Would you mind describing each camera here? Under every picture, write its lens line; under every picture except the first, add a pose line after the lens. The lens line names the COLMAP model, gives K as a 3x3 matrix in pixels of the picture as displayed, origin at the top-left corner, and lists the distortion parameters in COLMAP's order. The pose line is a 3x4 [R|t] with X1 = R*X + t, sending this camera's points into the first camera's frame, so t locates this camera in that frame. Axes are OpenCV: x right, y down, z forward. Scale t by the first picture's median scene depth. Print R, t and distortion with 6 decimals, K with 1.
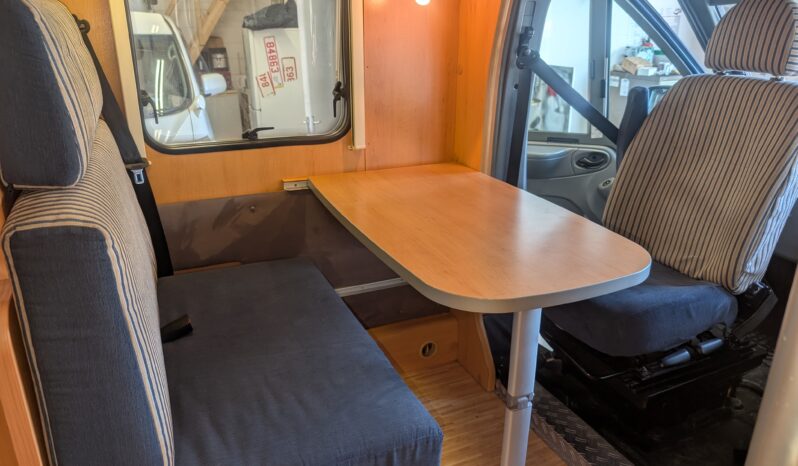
lens RADIAL K [[578.1, 0, 398.9], [0, 578.1, 232.7], [0, 0, 1]] dist [0.013831, -0.011965]
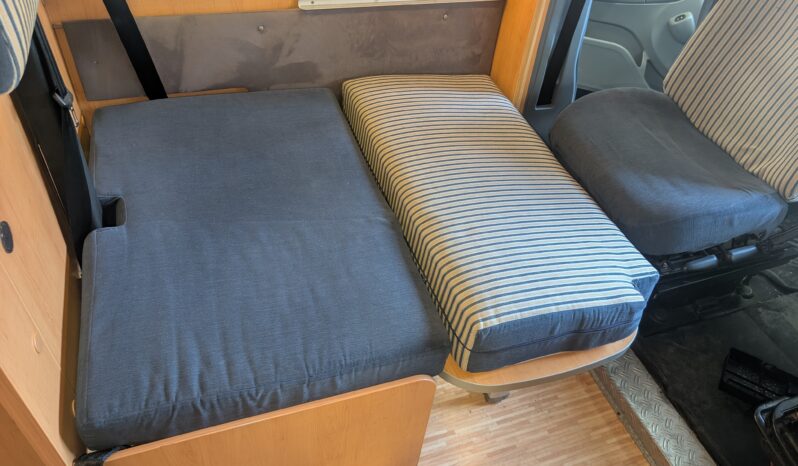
lens RADIAL K [[578.1, 0, 398.5], [0, 578.1, 235.3], [0, 0, 1]] dist [0.013831, -0.011965]
pose [[0.994880, 0.100988, -0.003978, -0.018843], [-0.089951, 0.902726, 0.420707, -0.172531], [0.046078, -0.418195, 0.907188, 0.124133]]
